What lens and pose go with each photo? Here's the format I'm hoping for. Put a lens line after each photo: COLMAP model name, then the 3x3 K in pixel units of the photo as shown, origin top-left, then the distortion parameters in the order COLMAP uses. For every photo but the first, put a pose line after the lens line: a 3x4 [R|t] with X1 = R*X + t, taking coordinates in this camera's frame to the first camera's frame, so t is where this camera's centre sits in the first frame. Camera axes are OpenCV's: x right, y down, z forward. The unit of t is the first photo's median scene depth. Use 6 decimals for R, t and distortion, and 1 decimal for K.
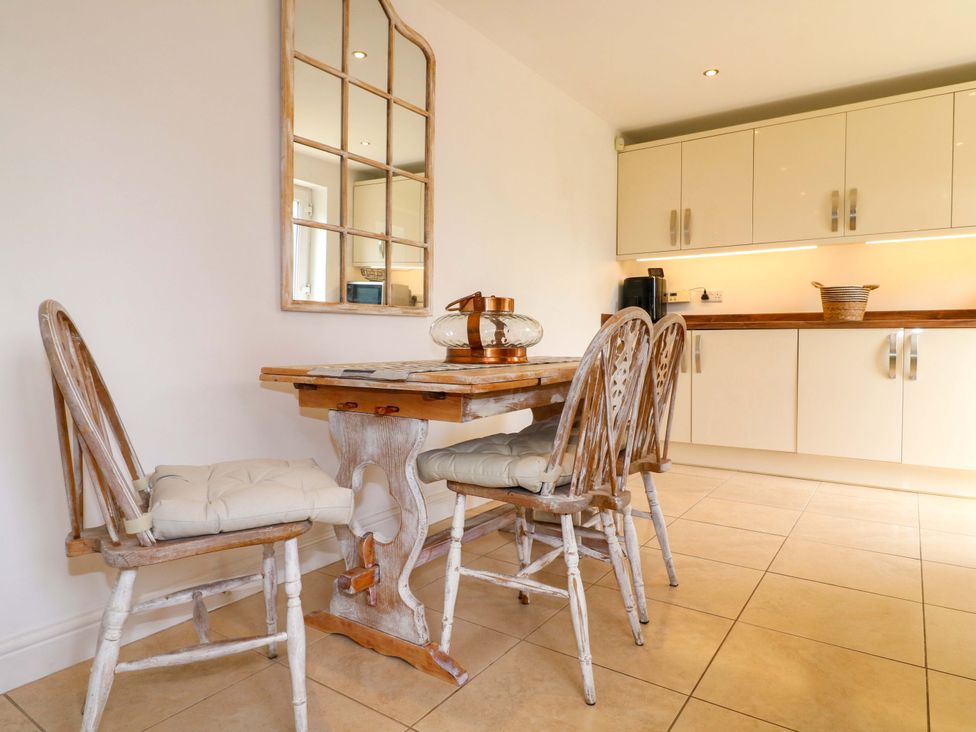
lens RADIAL K [[610.3, 0, 486.8], [0, 610.3, 352.7], [0, 0, 1]] dist [-0.001938, -0.000932]
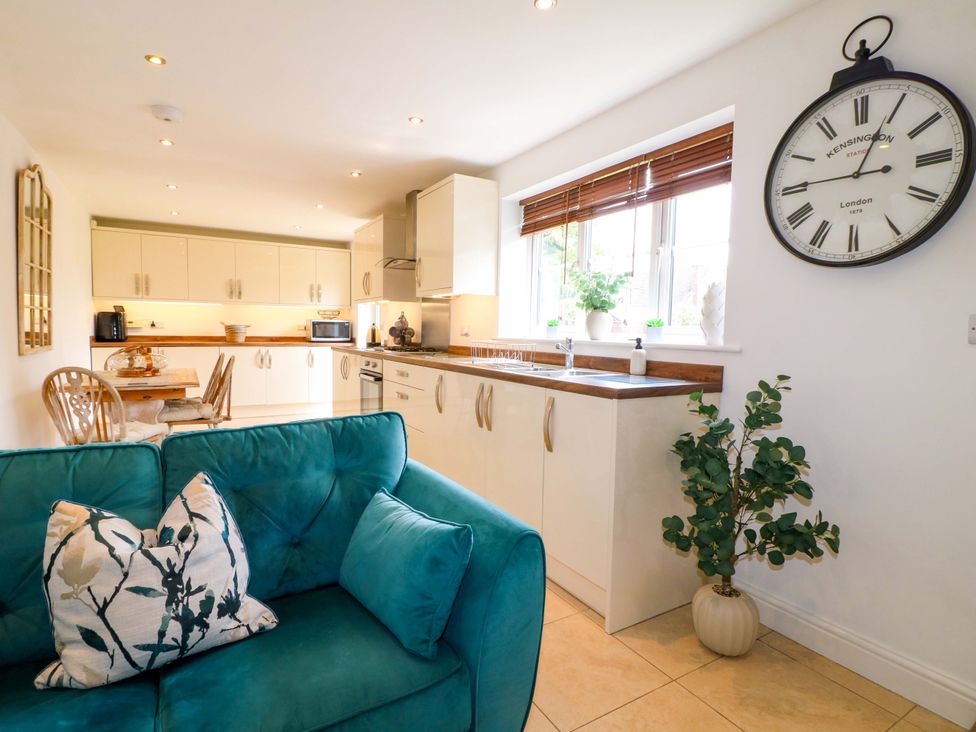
lens RADIAL K [[504.3, 0, 489.4], [0, 504.3, 363.6], [0, 0, 1]] dist [0.002294, -0.015219]
pose [[0.414153, -0.055150, 0.908535, -0.566771], [0.006033, 0.998307, 0.057849, -0.063735], [-0.910187, -0.018478, 0.413785, -0.459574]]
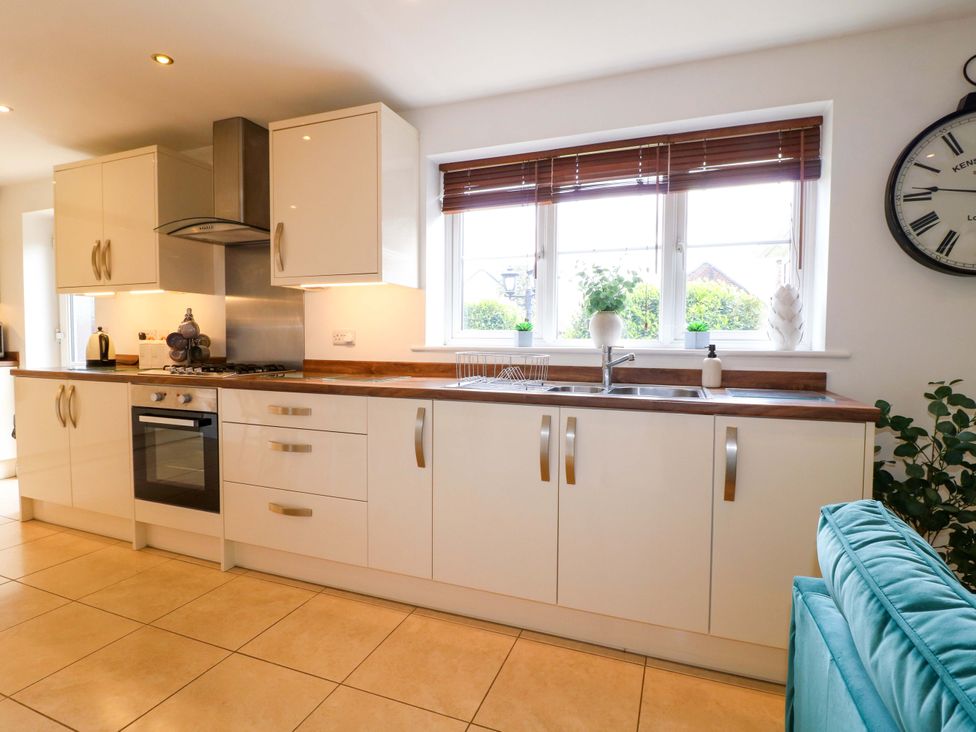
lens RADIAL K [[504.3, 0, 489.4], [0, 504.3, 363.6], [0, 0, 1]] dist [0.002294, -0.015219]
pose [[-0.239208, -0.050188, 0.969670, -0.391851], [0.016451, 0.998310, 0.055728, -0.071634], [-0.970829, 0.029283, -0.237978, -0.024288]]
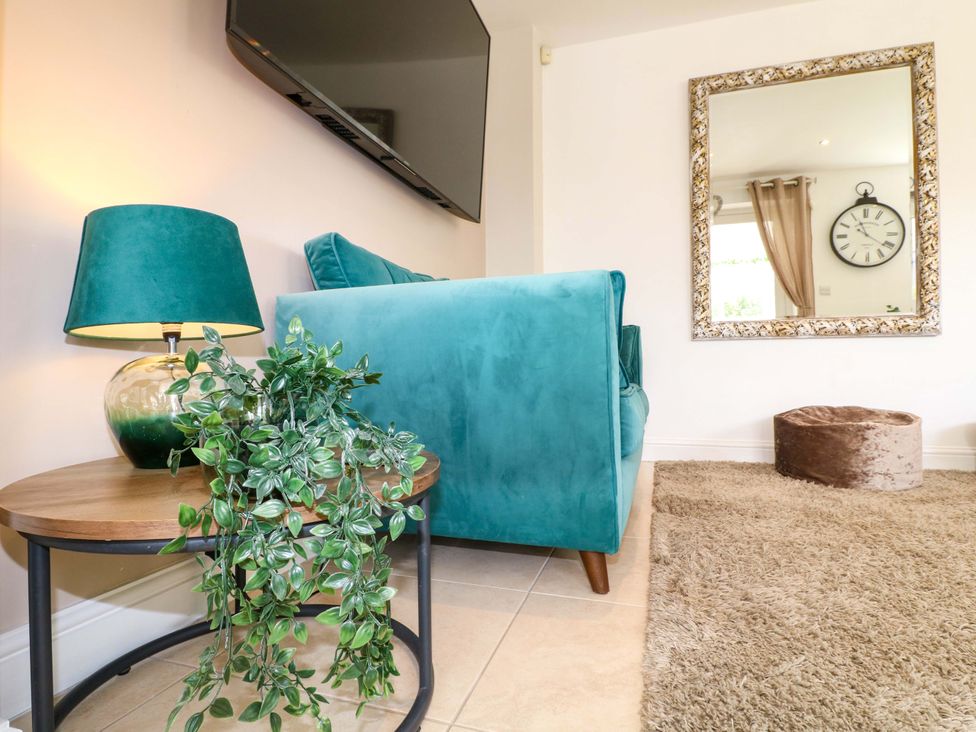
lens RADIAL K [[504.3, 0, 489.4], [0, 504.3, 363.6], [0, 0, 1]] dist [0.002294, -0.015219]
pose [[-0.279491, 0.001372, 0.960147, -0.946079], [0.030704, 0.999500, 0.007509, 0.073149], [-0.959657, 0.031579, -0.279393, 0.626796]]
